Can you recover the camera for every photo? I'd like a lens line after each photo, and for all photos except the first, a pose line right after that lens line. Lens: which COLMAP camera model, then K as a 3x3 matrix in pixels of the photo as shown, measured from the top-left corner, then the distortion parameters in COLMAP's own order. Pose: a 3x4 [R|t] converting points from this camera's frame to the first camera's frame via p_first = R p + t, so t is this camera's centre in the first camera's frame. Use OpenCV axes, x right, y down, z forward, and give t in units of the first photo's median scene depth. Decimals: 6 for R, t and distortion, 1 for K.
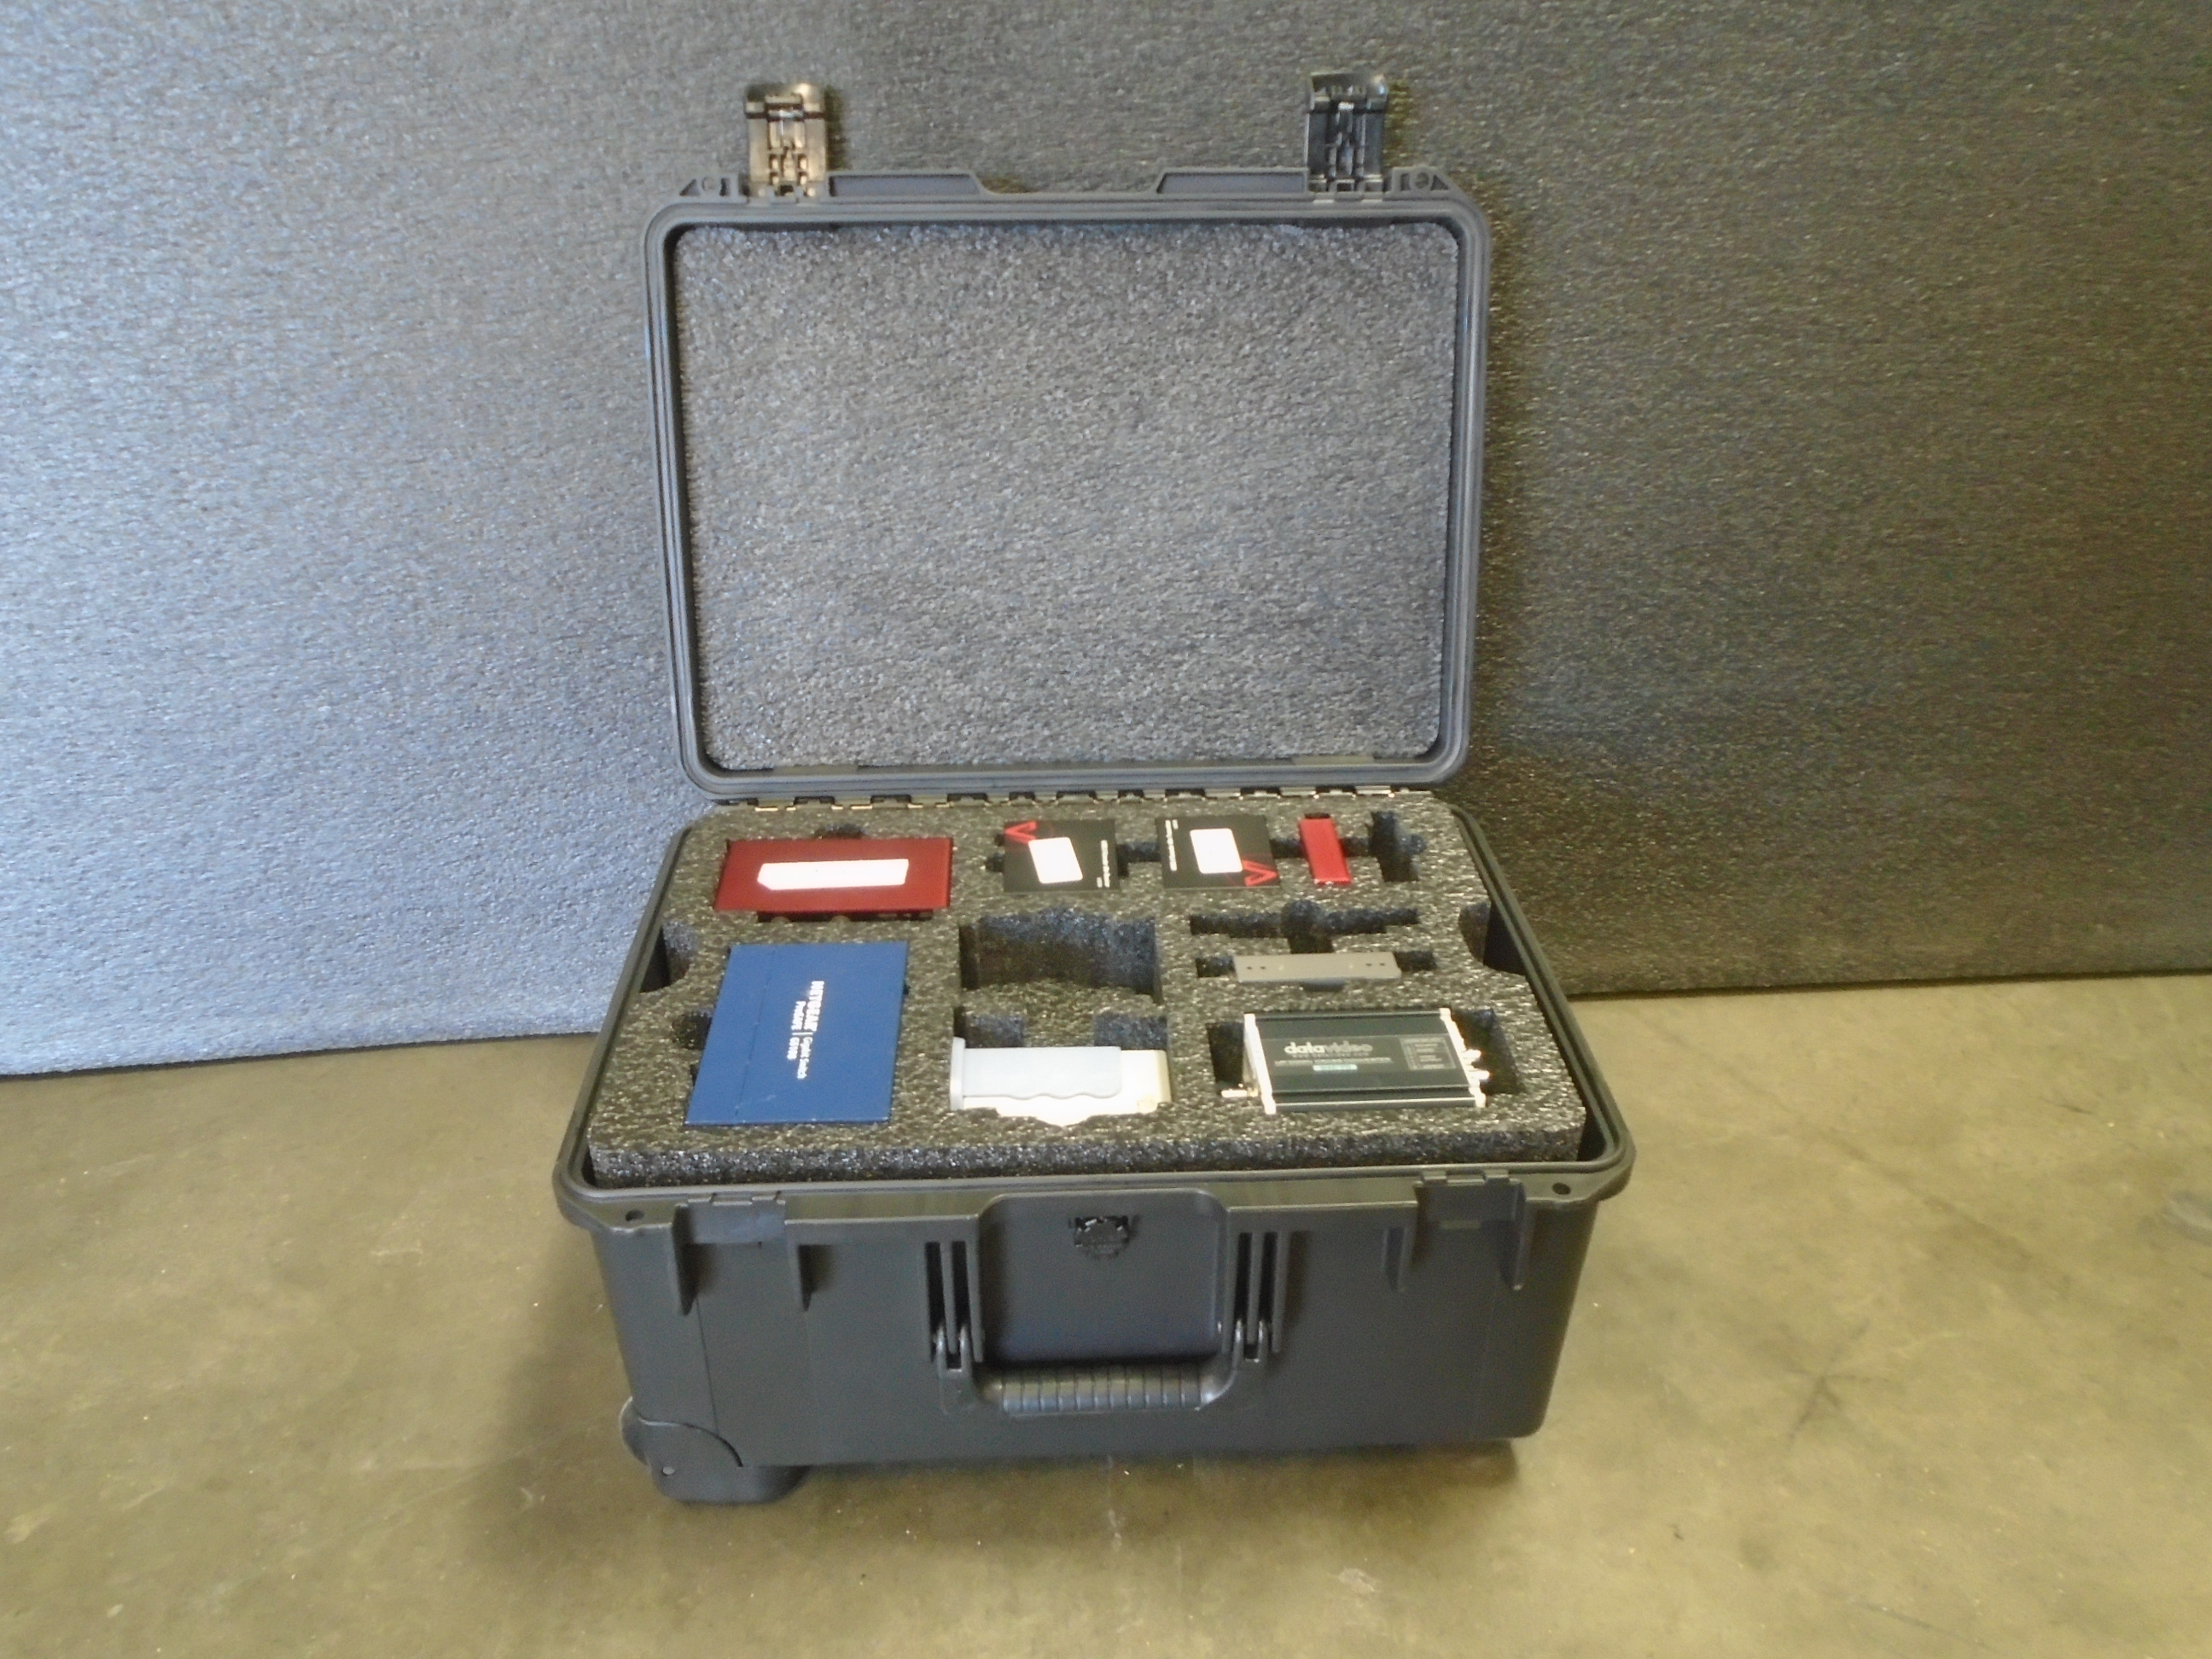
lens RADIAL K [[1707.8, 0, 1077.7], [0, 1707.8, 810.9], [0, 0, 1]] dist [-0.007568, -0.000934]
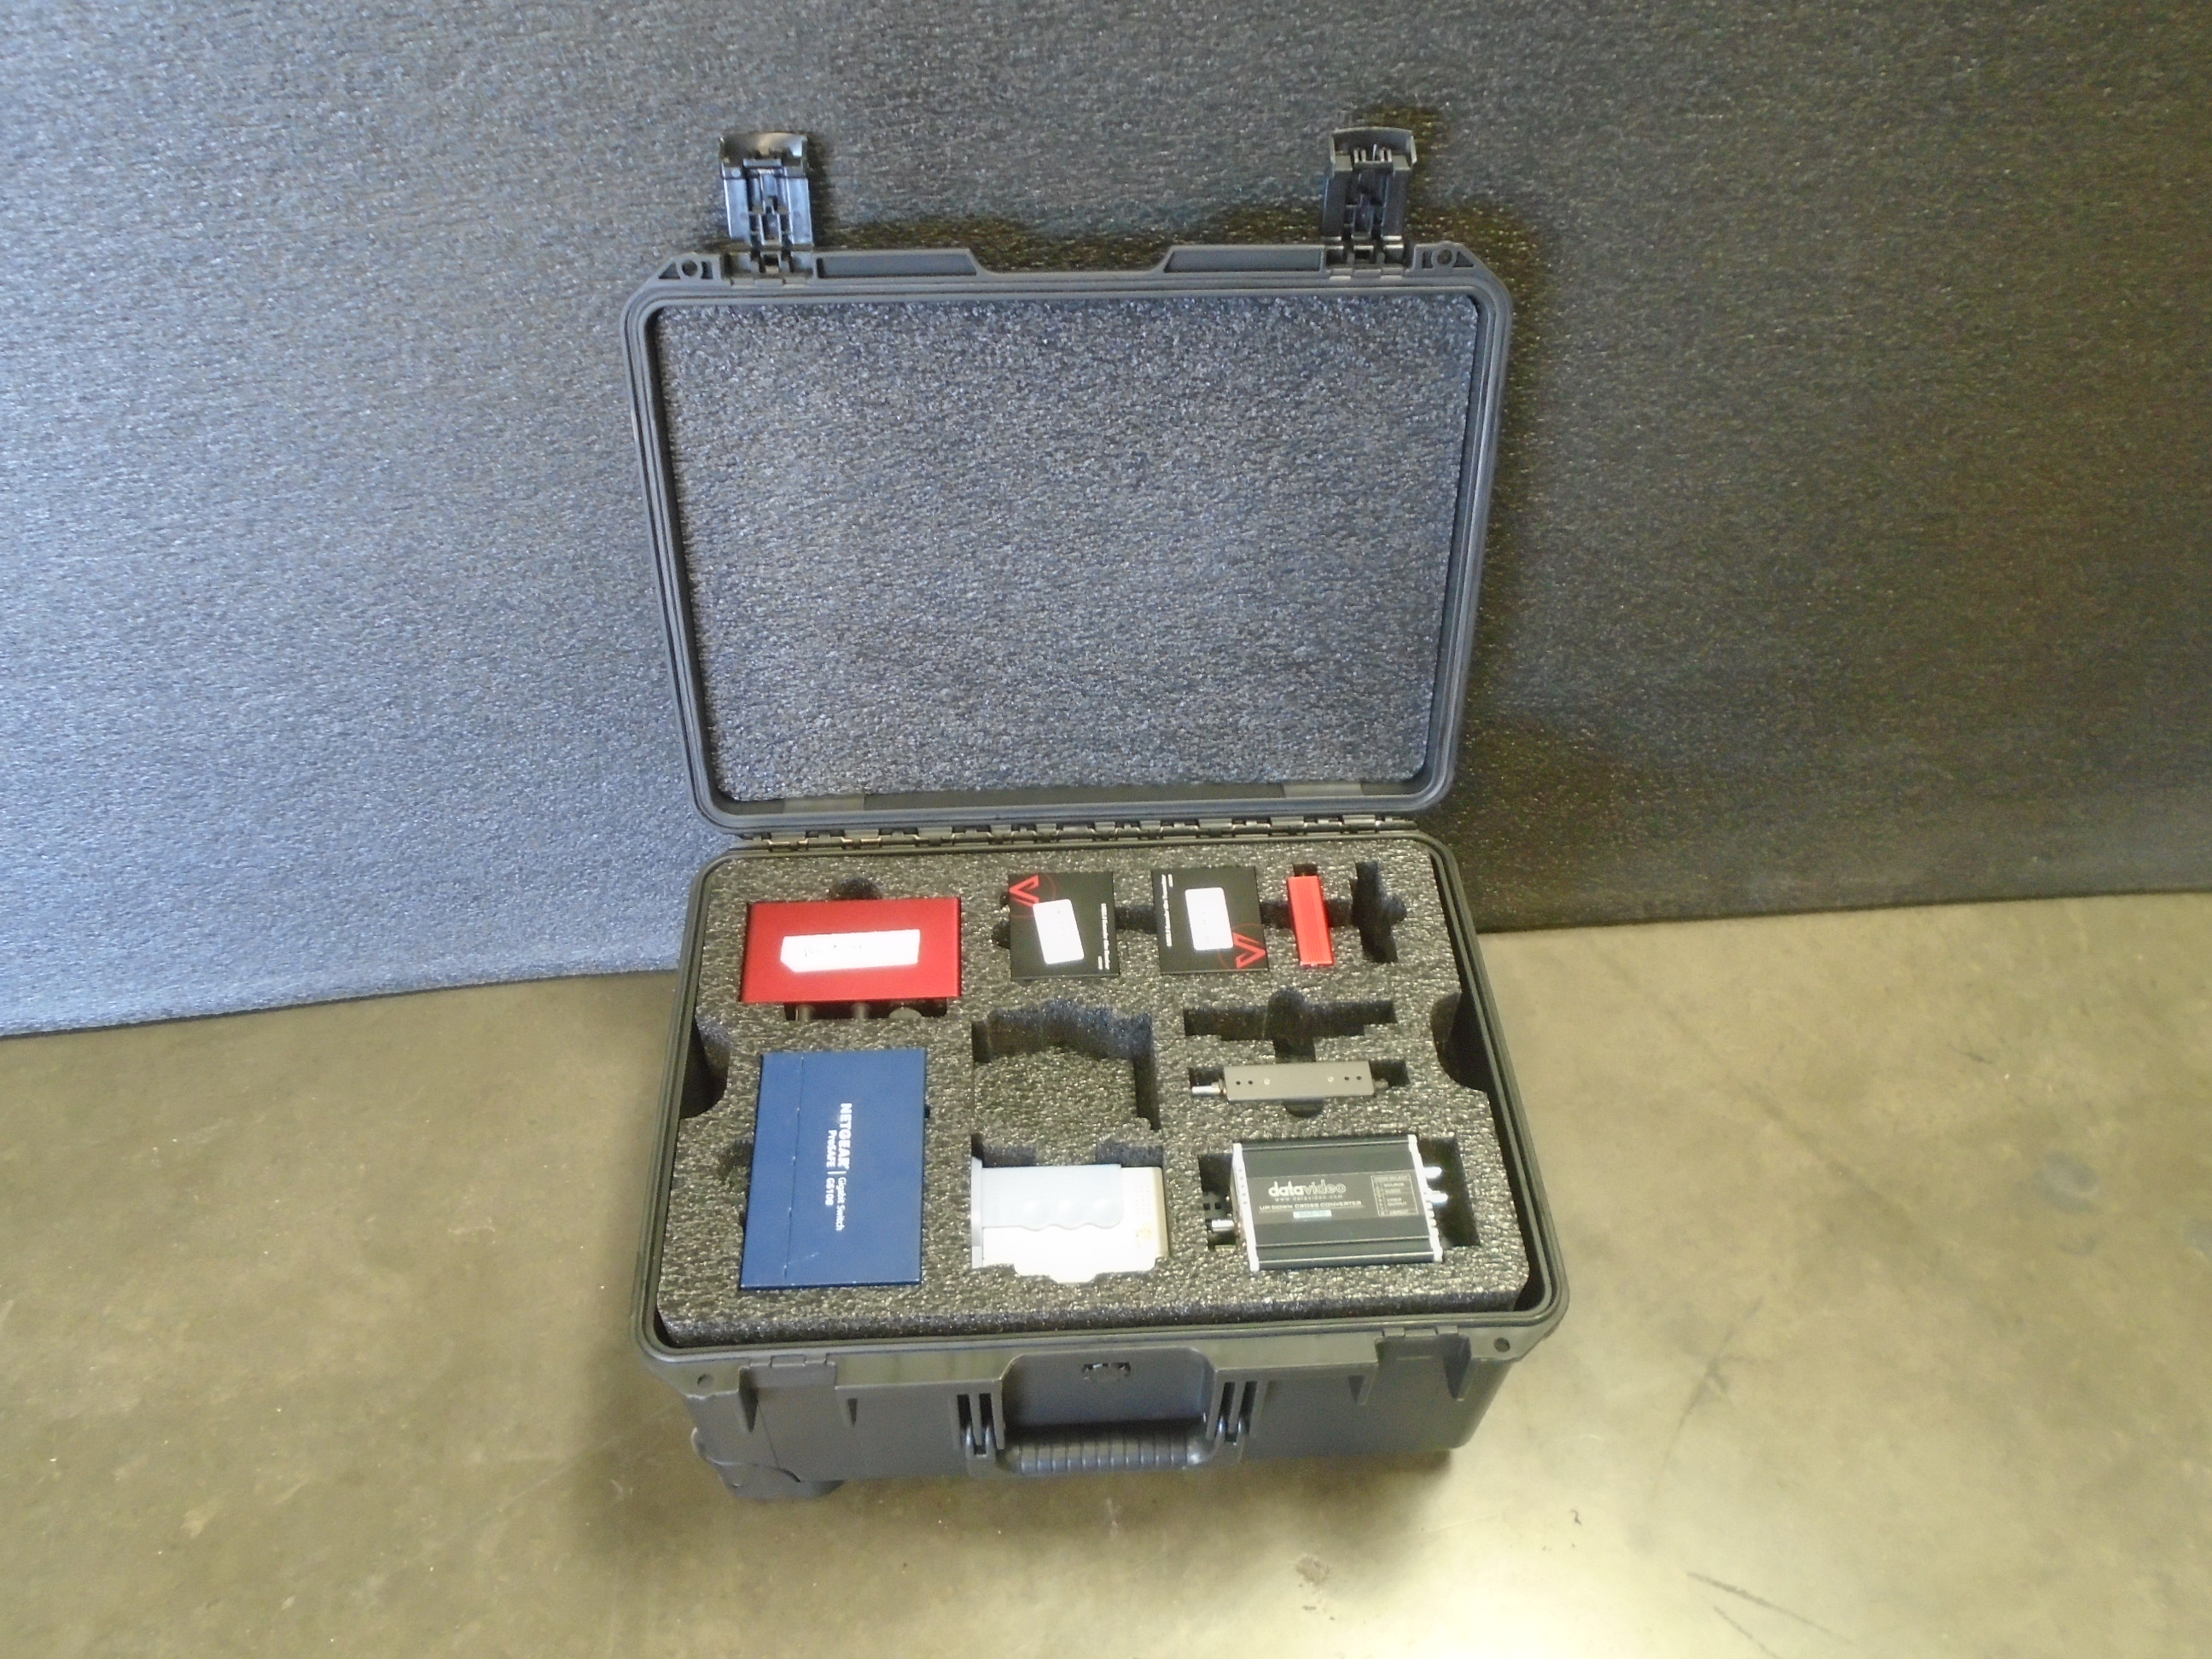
lens RADIAL K [[1707.8, 0, 1077.7], [0, 1707.8, 810.9], [0, 0, 1]] dist [-0.007568, -0.000934]
pose [[0.999864, -0.003050, 0.016180, -0.017231], [-0.002102, 0.951015, 0.309139, -0.356171], [-0.016330, -0.309131, 0.950879, 0.009086]]
